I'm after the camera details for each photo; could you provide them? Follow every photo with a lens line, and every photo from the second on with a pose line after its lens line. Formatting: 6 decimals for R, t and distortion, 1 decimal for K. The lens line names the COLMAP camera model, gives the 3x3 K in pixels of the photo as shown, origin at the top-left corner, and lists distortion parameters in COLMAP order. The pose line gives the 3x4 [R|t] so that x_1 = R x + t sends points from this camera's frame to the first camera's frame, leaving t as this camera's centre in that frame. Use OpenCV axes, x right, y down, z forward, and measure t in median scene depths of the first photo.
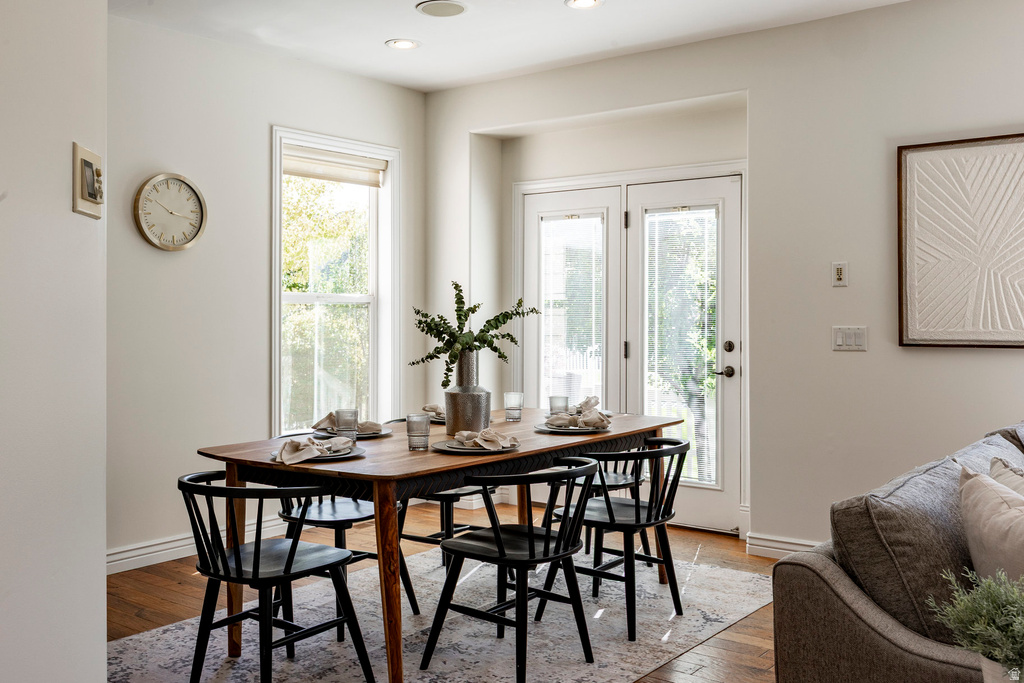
lens RADIAL K [[1014.0, 0, 522.5], [0, 1014.0, 303.7], [0, 0, 1]] dist [-0.021707, 0.000000]
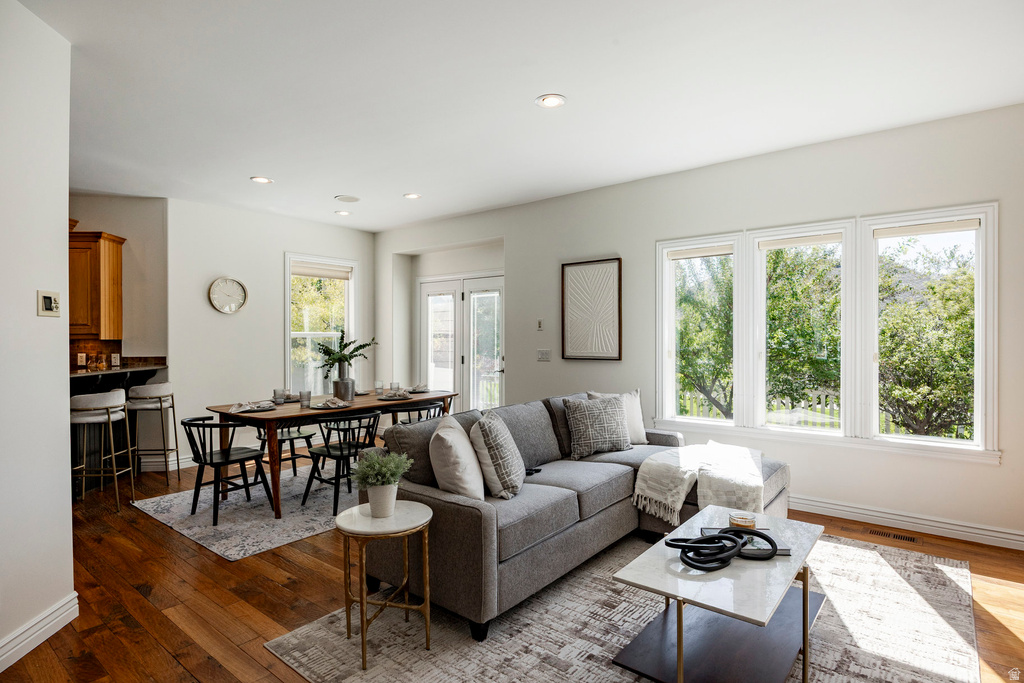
lens RADIAL K [[547.1, 0, 502.5], [0, 547.1, 339.8], [0, 0, 1]] dist [0.003813, 0.000190]
pose [[0.999799, -0.001469, -0.019992, 0.270324], [0.001798, 0.999863, 0.016439, -0.016862], [0.019965, -0.016472, 0.999665, -0.142144]]
